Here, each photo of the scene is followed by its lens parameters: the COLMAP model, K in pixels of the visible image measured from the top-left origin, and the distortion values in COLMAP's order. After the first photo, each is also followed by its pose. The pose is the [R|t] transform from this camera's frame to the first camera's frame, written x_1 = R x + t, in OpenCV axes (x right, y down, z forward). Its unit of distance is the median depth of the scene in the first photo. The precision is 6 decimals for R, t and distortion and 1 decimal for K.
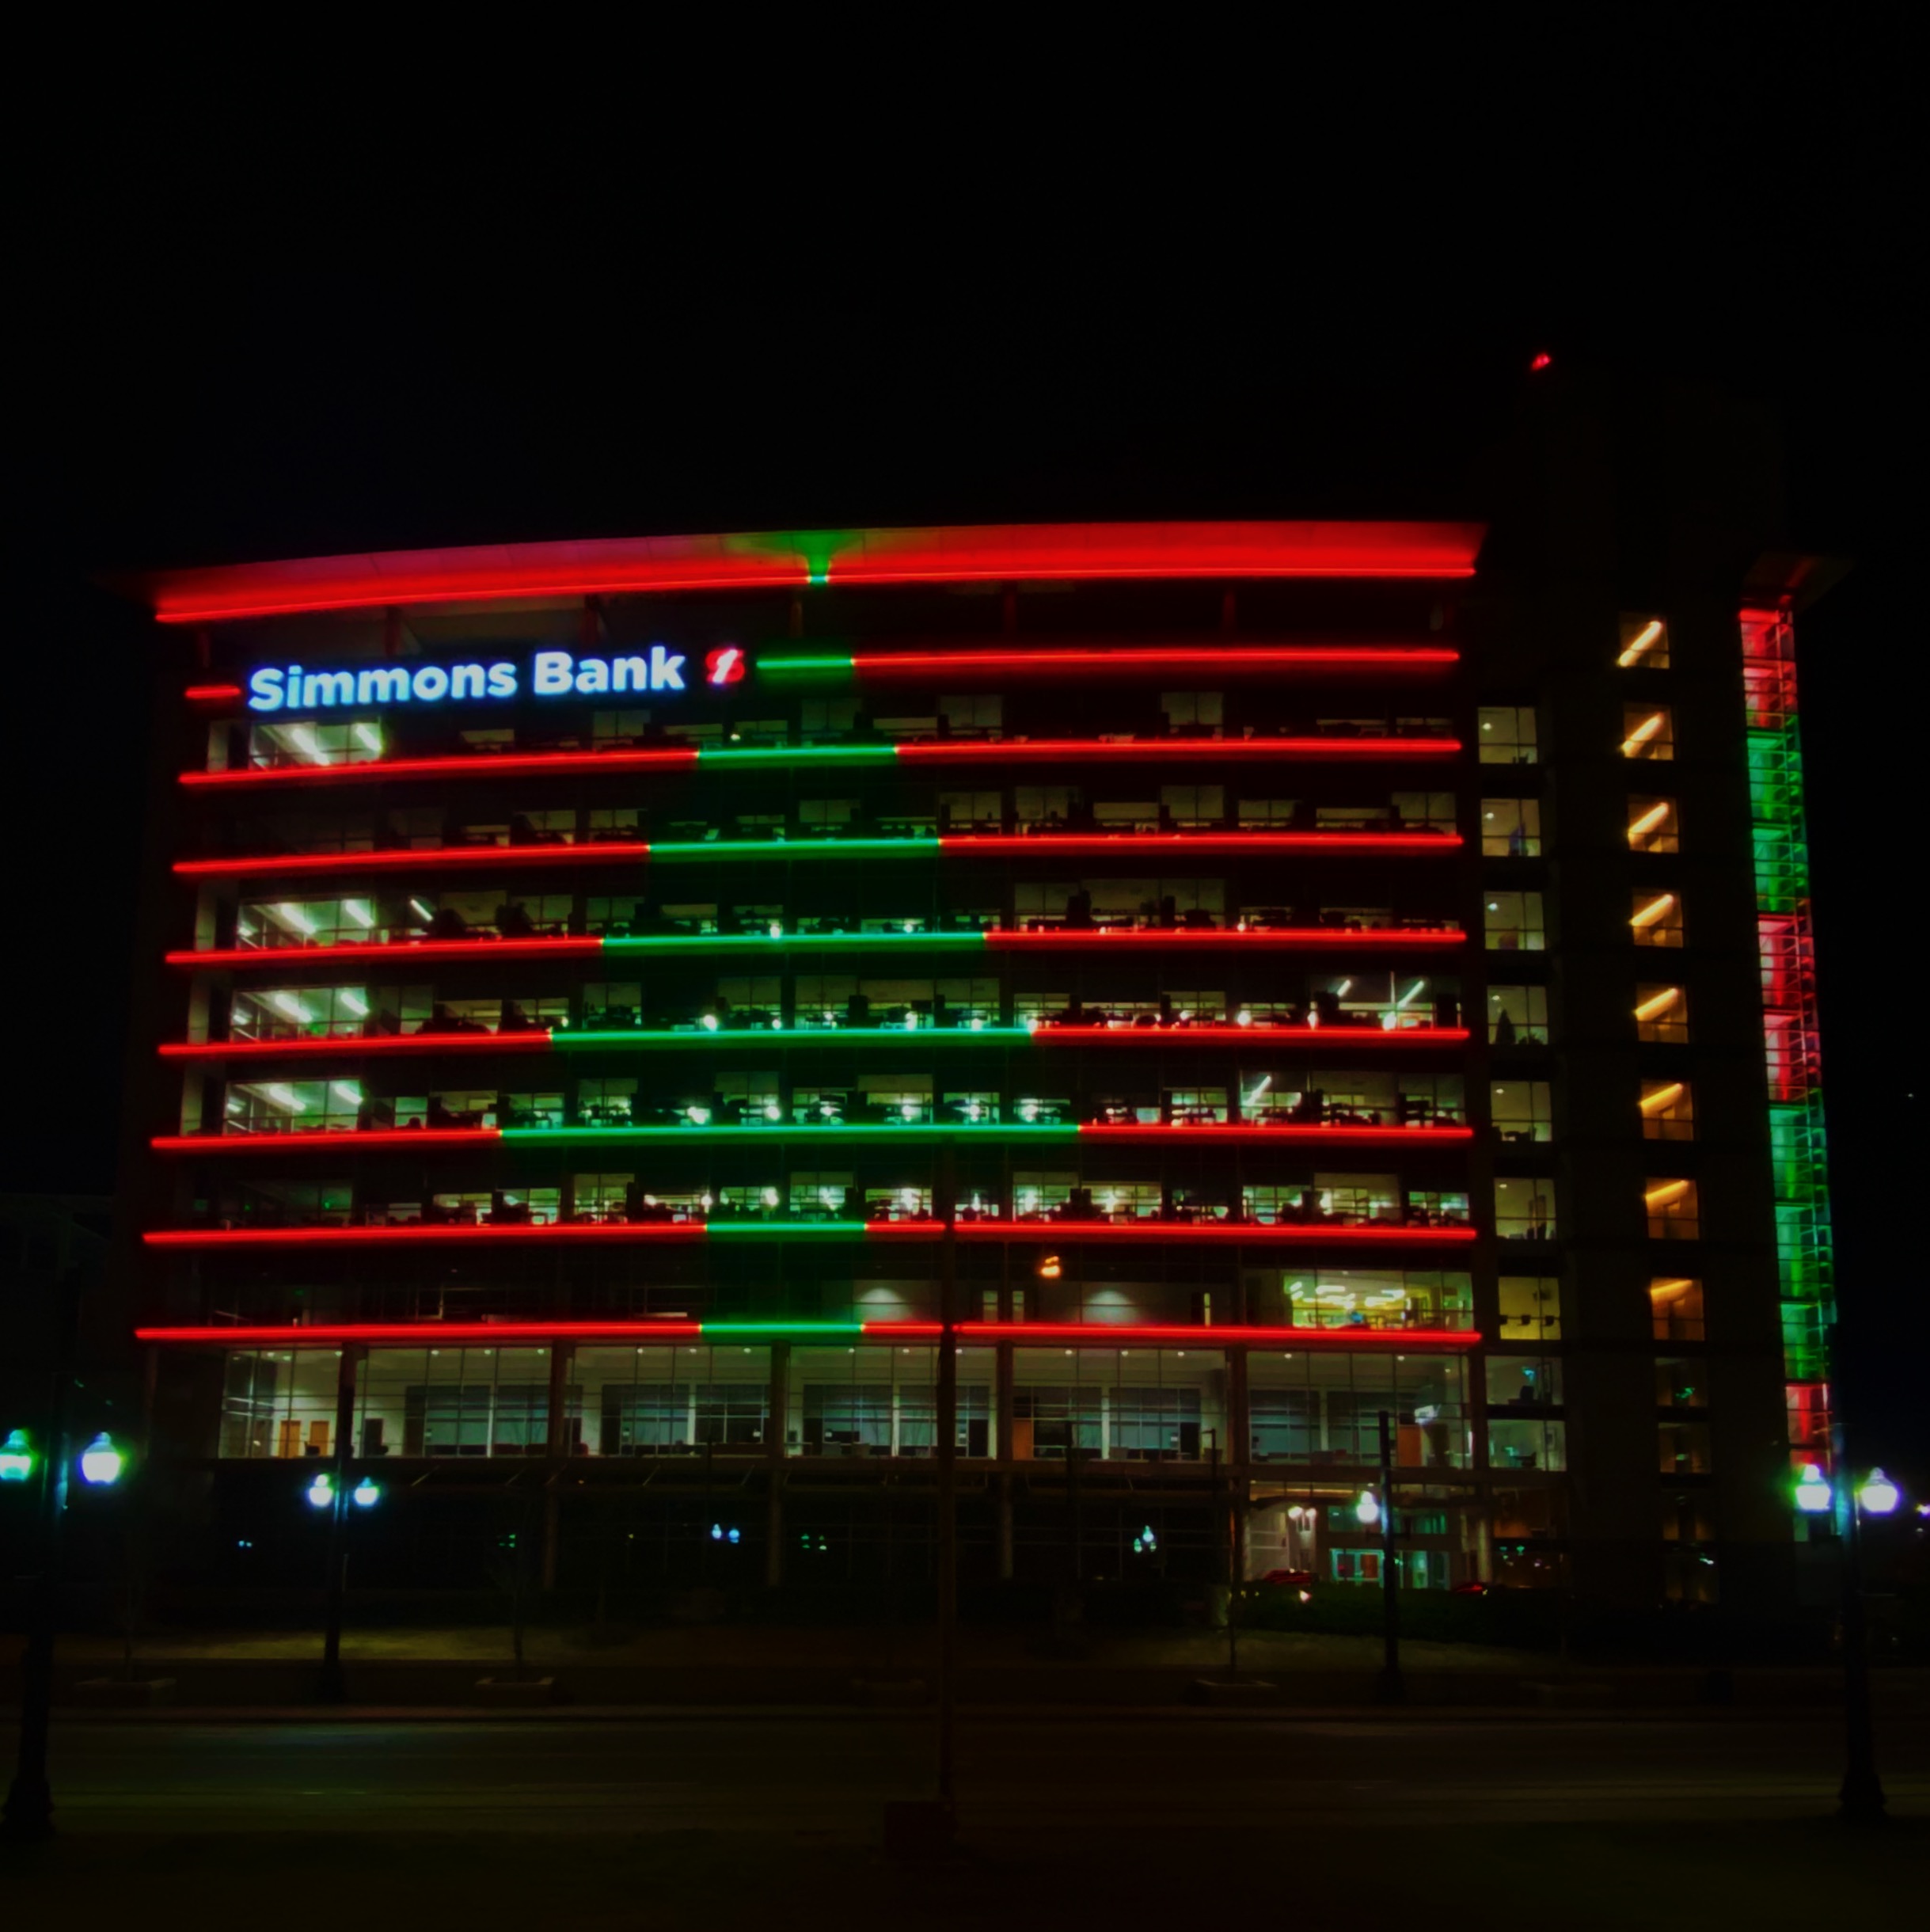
lens RADIAL K [[1040.2, 0, 908.4], [0, 1040.2, 802.0], [0, 0, 1]] dist [0.068239, -0.049349]
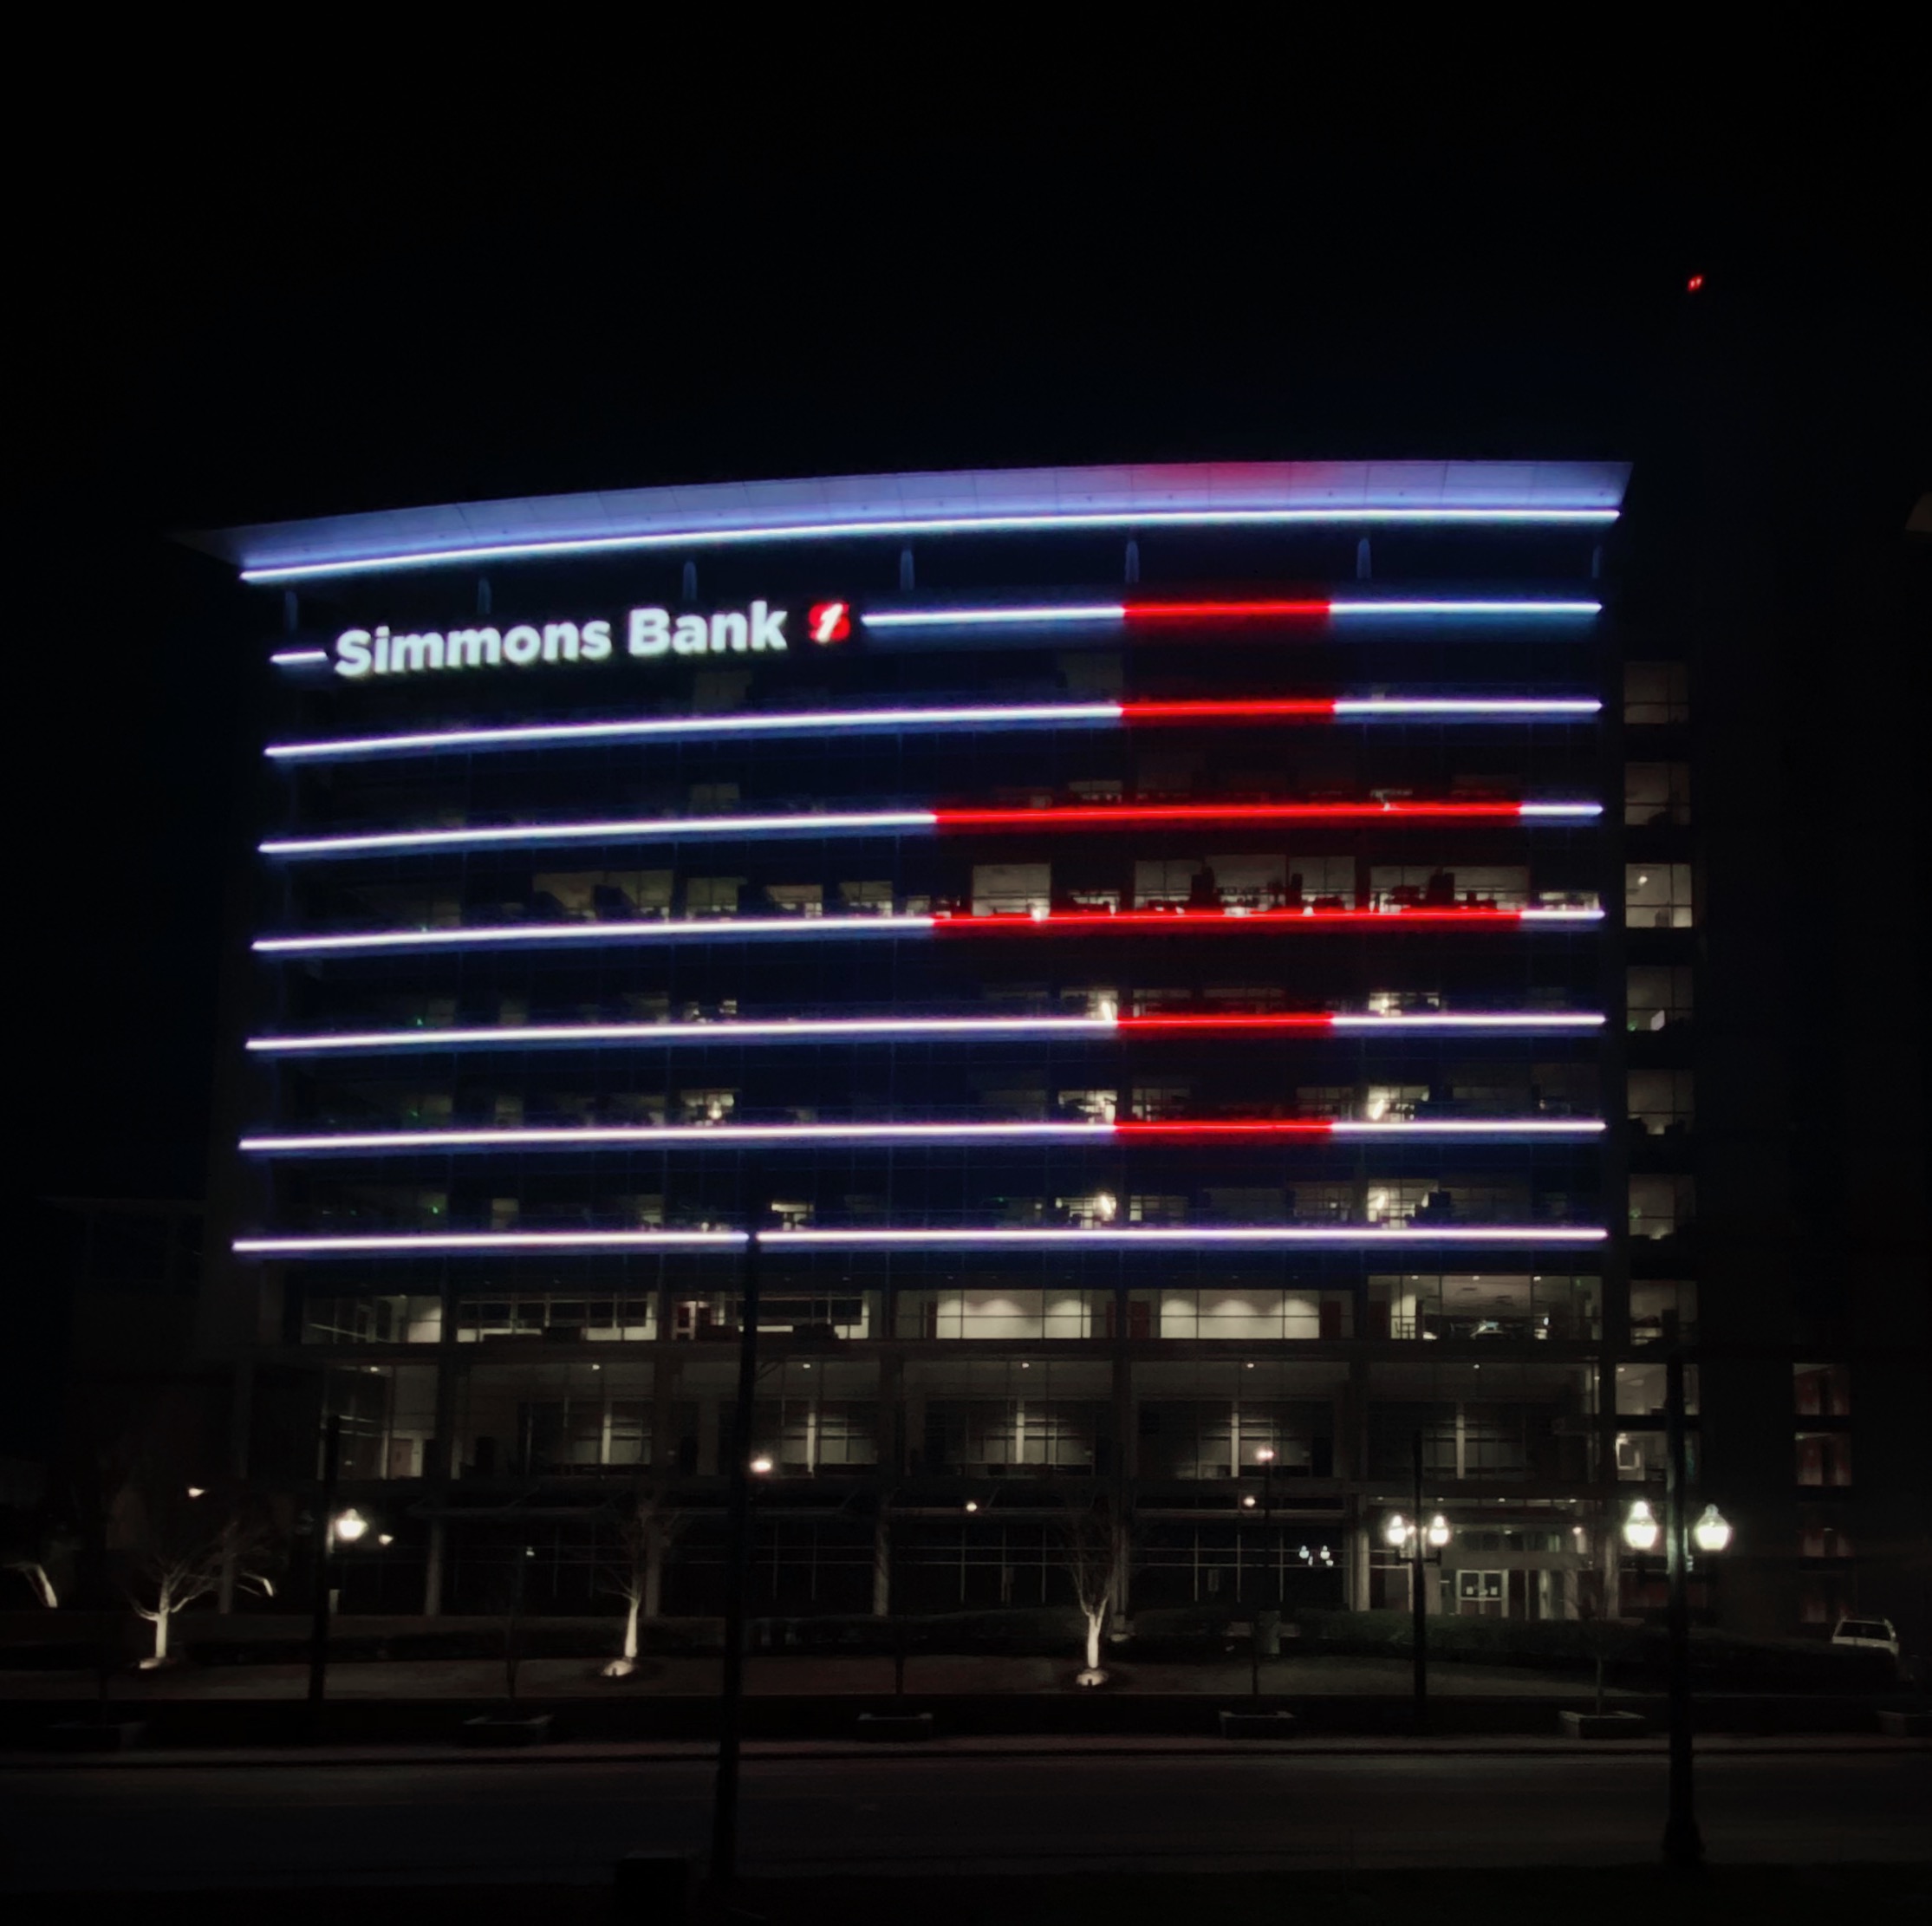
lens RADIAL K [[1150.1, 0, 902.7], [0, 1150.1, 796.0], [0, 0, 1]] dist [0.003071, 0.004578]
pose [[0.999971, -0.007226, 0.002533, -0.121900], [0.007173, 0.999766, 0.020421, 0.000182], [-0.002680, -0.020403, 0.999788, 0.002129]]
